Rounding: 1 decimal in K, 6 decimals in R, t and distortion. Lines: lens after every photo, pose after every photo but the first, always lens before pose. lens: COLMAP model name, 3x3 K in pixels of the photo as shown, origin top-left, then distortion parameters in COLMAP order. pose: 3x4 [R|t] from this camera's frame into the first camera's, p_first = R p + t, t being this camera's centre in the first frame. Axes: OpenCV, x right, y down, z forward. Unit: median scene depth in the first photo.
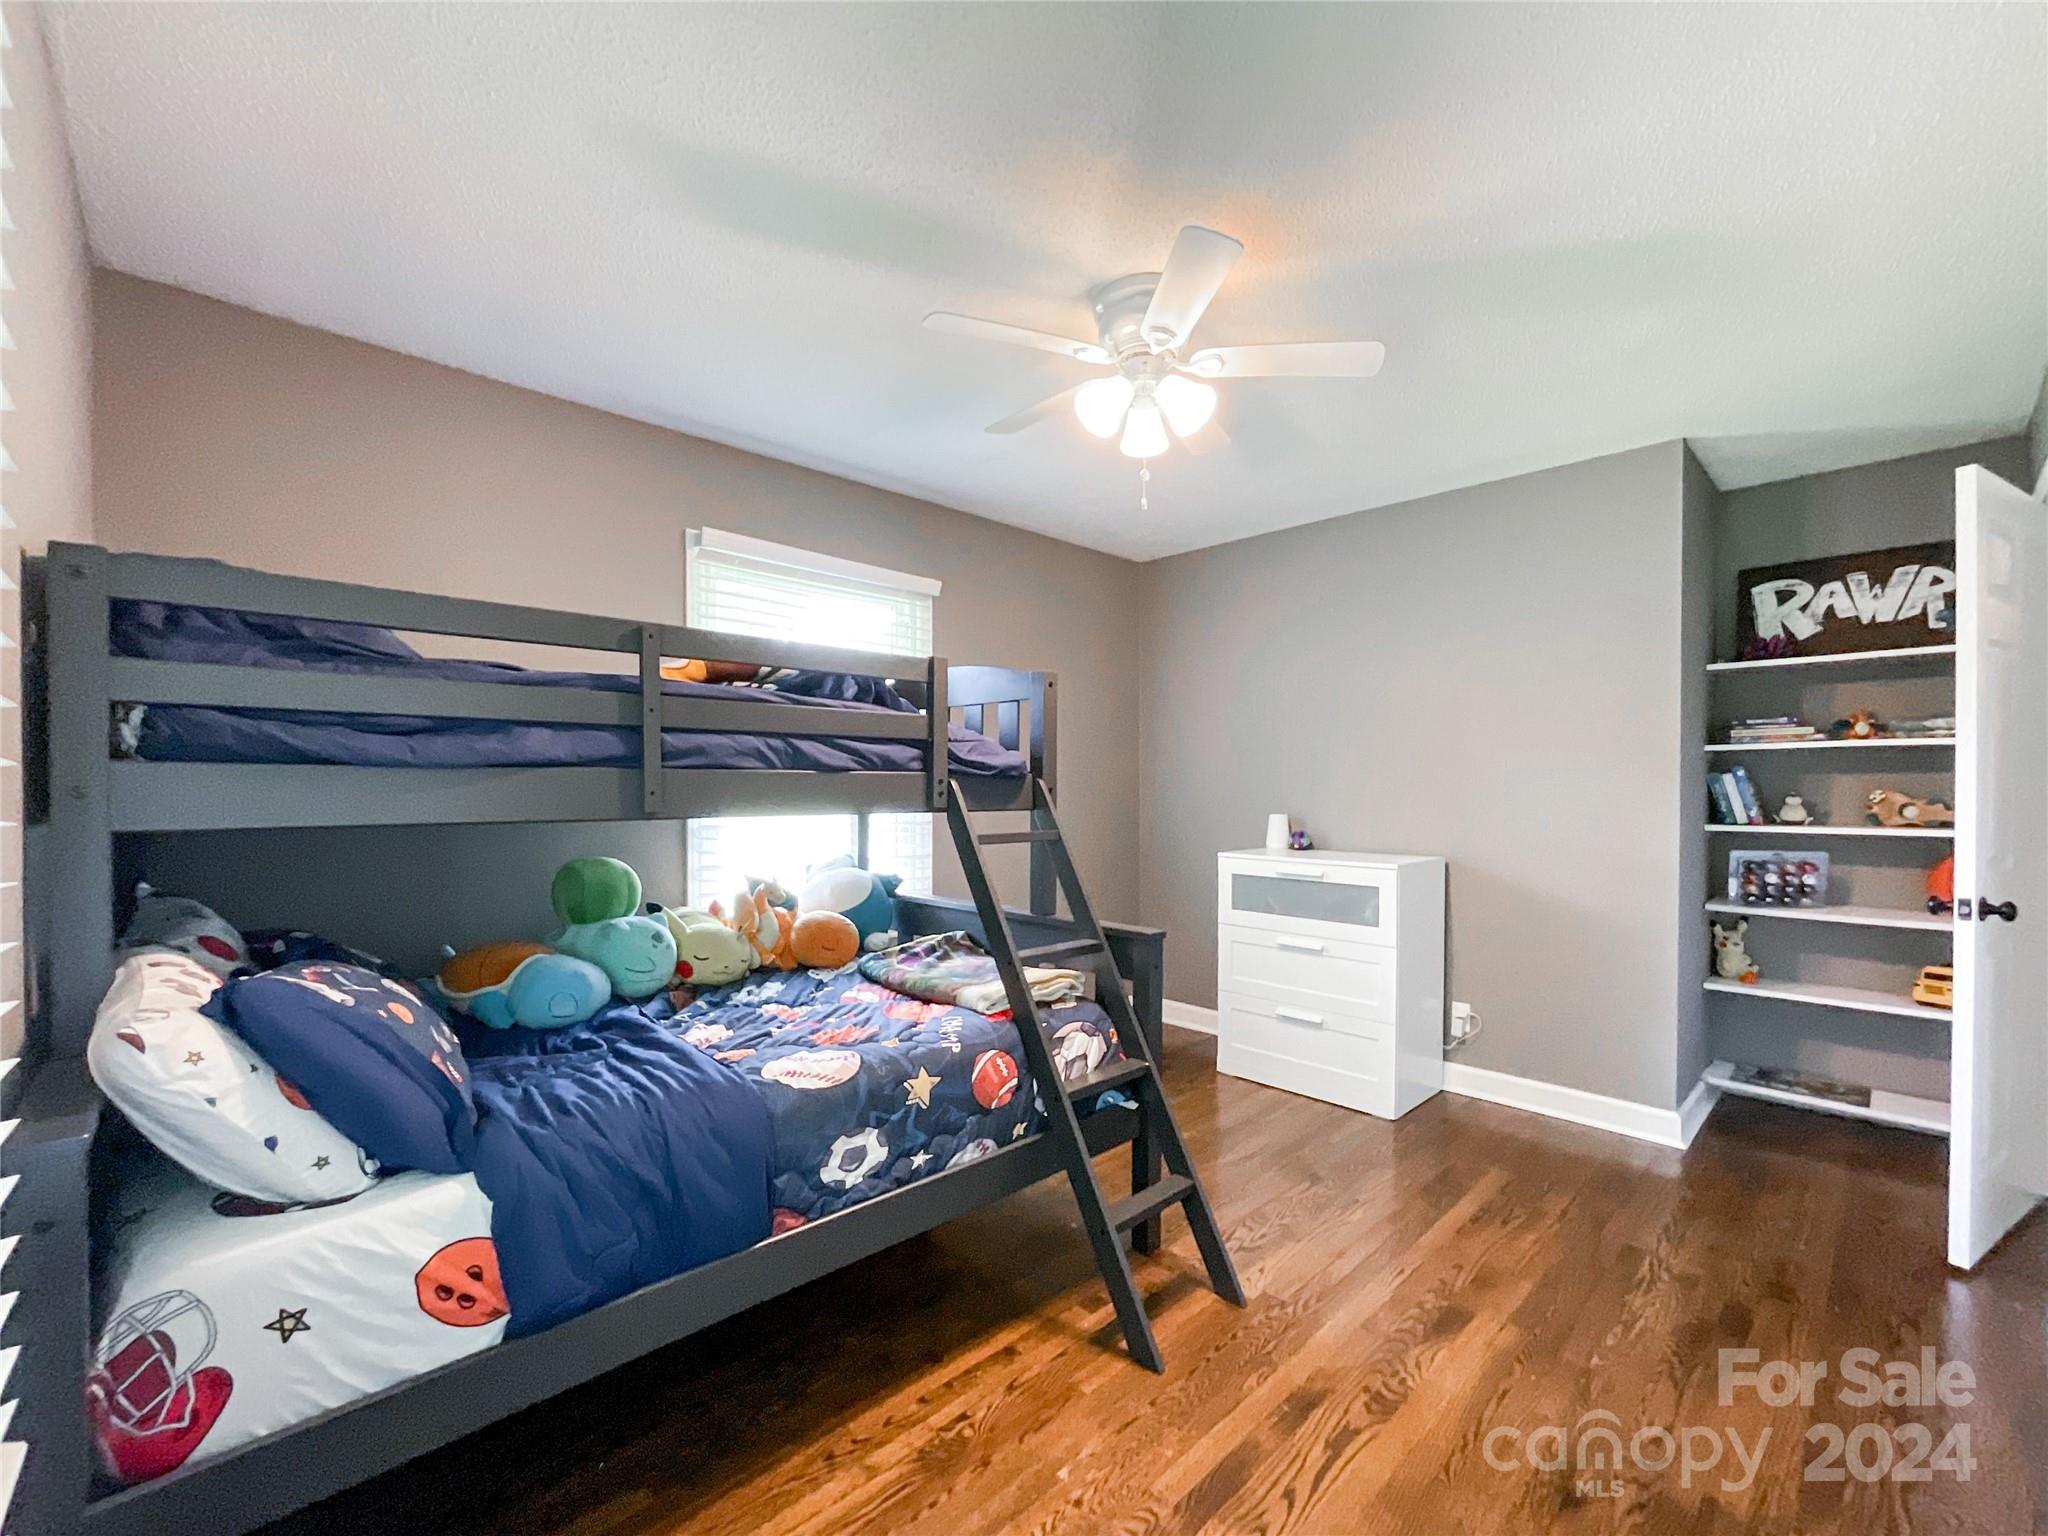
lens RADIAL K [[863.8, 0, 1050.3], [0, 863.8, 784.1], [0, 0, 1]] dist [-0.018771, 0.005681]
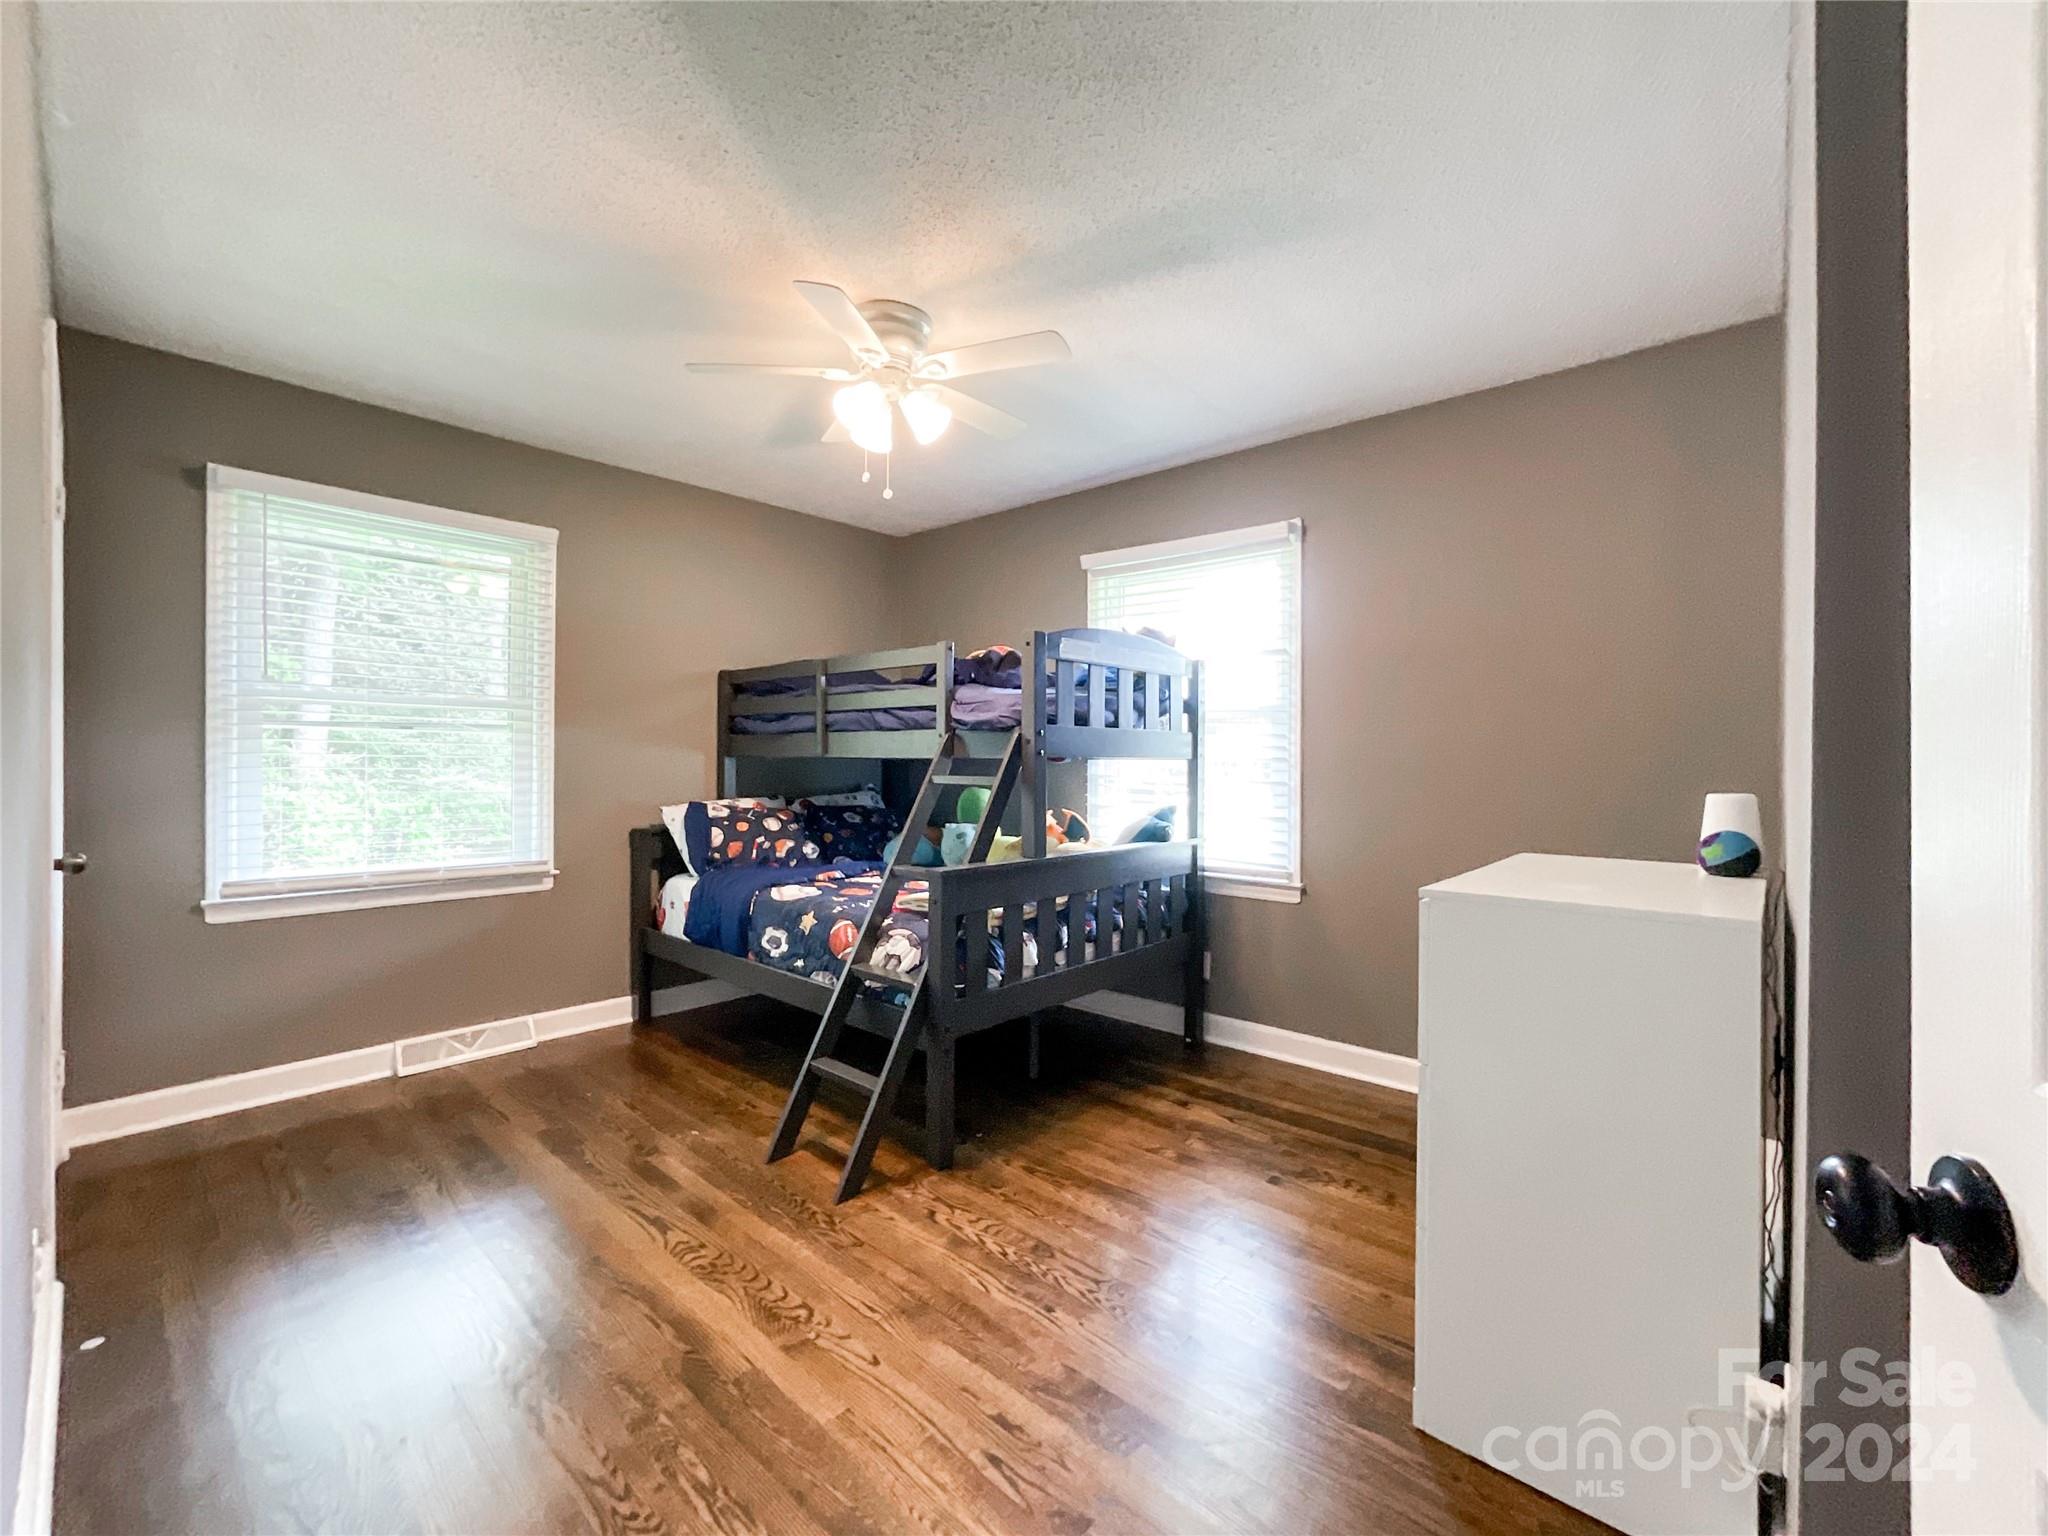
lens RADIAL K [[863.8, 0, 1033.9], [0, 863.8, 763.6], [0, 0, 1]] dist [-0.018771, 0.005681]
pose [[0.057296, -0.001694, -0.998356, 1.448469], [-0.007281, 0.999971, -0.002115, 0.050124], [0.998331, 0.007390, 0.057282, 1.281497]]
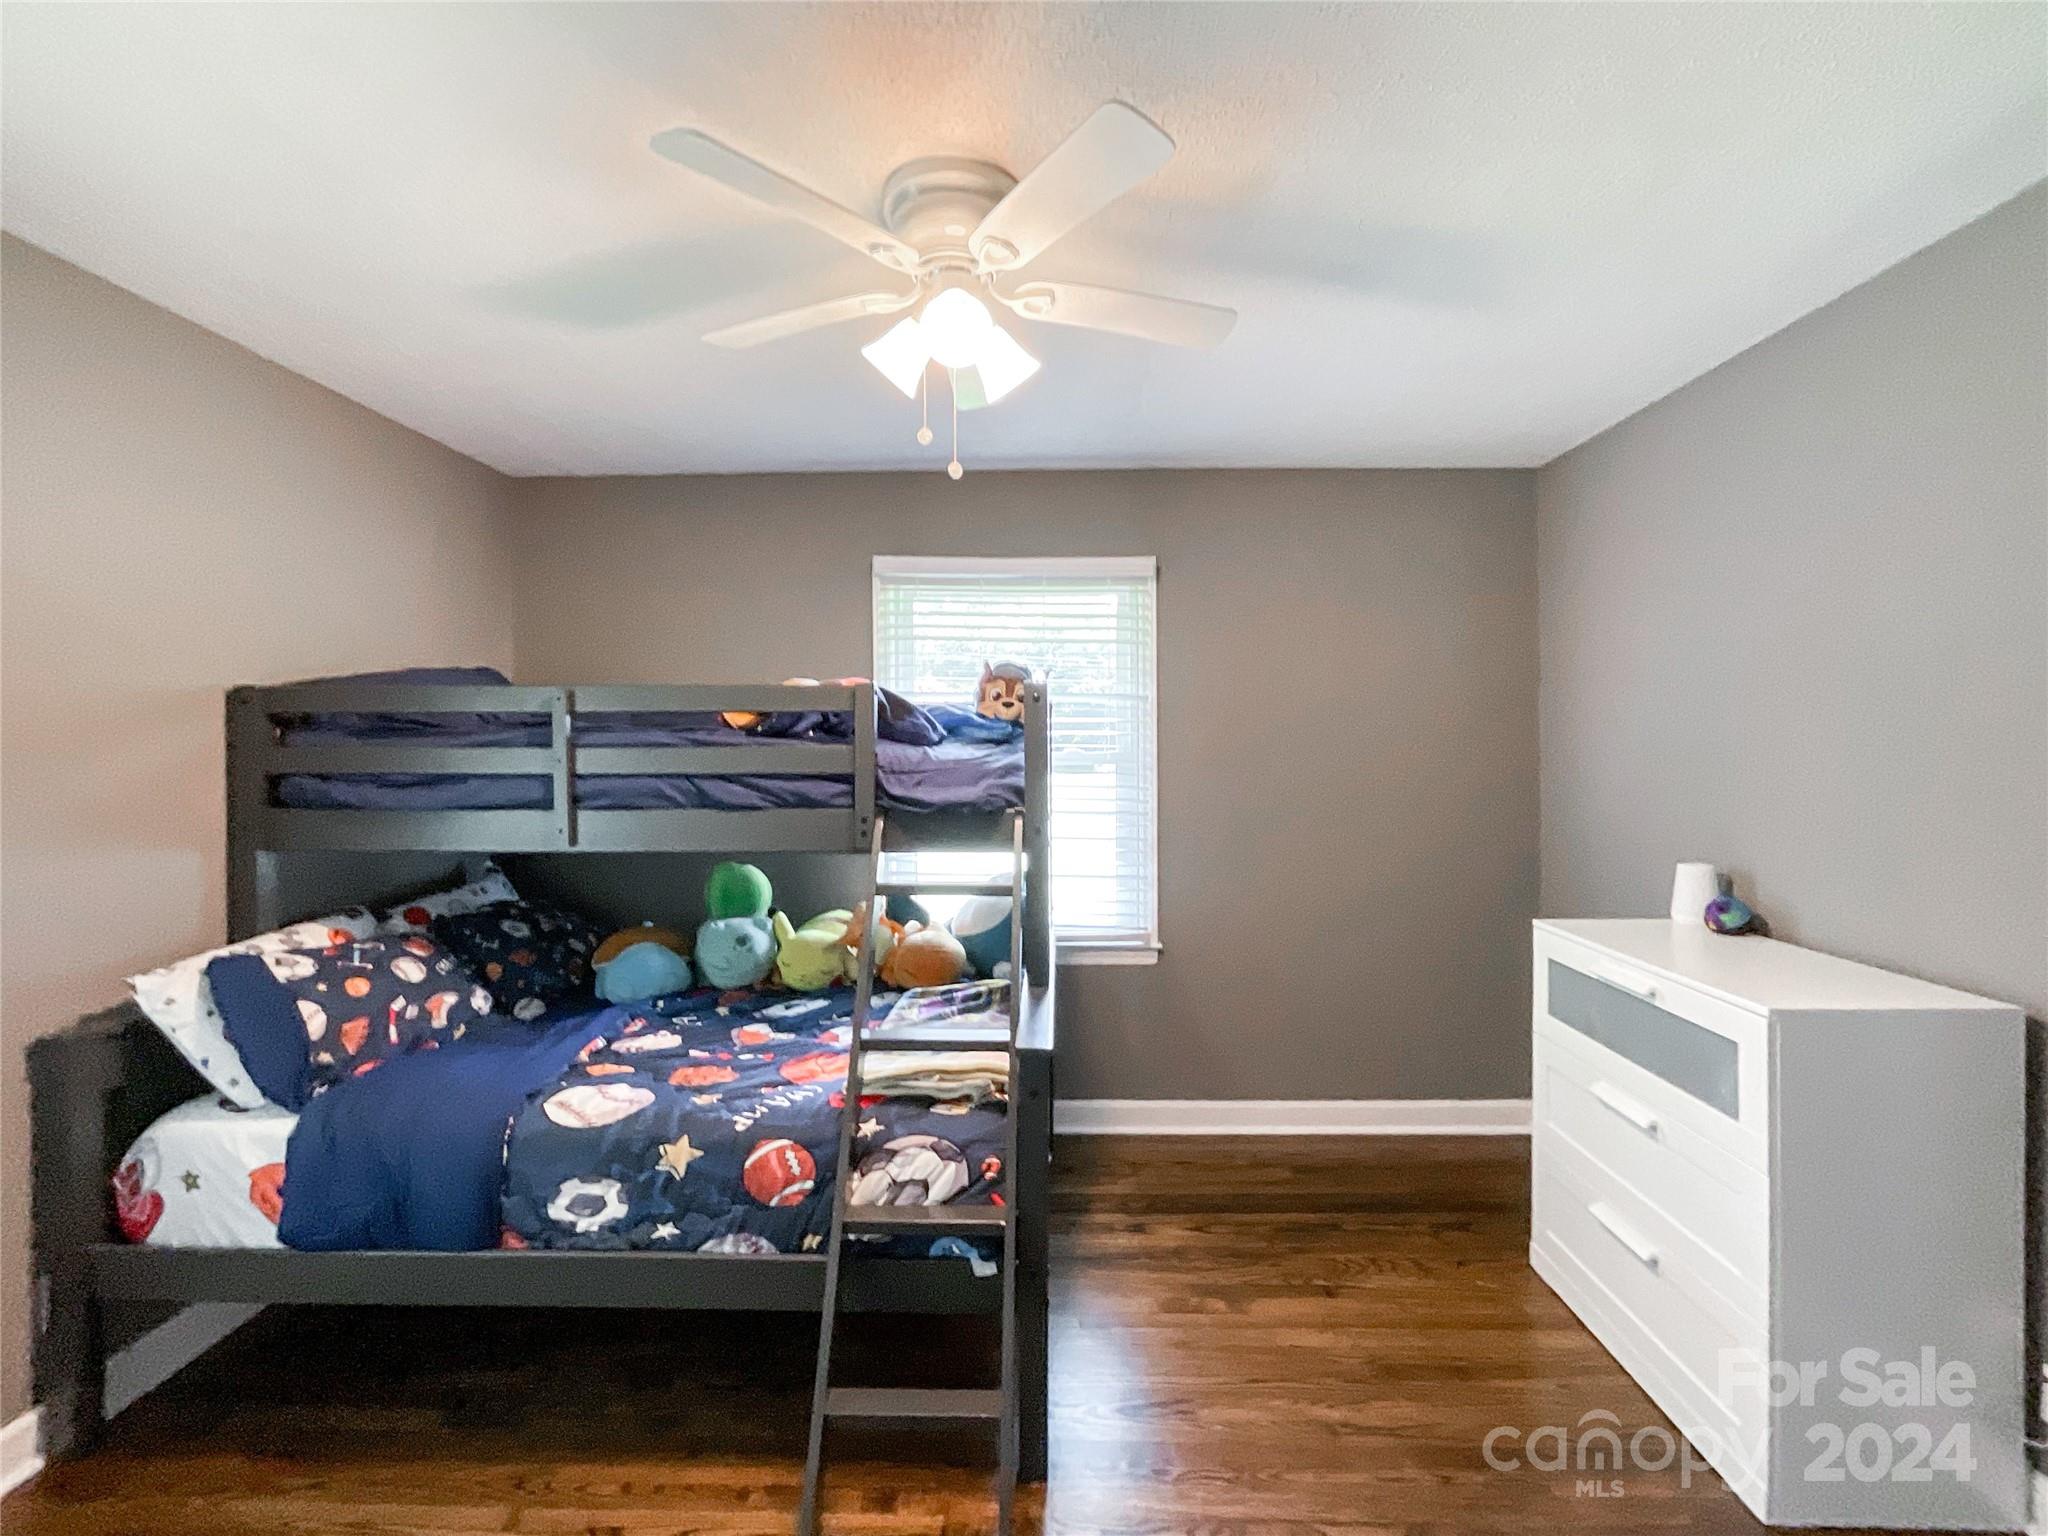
lens RADIAL K [[863.8, 0, 1033.3], [0, 863.8, 748.2], [0, 0, 1]] dist [-0.018771, 0.005681]
pose [[0.692017, -0.003844, -0.721871, 0.778312], [0.006622, 0.999978, 0.001023, -0.093935], [0.721850, -0.005488, 0.692027, 0.605698]]
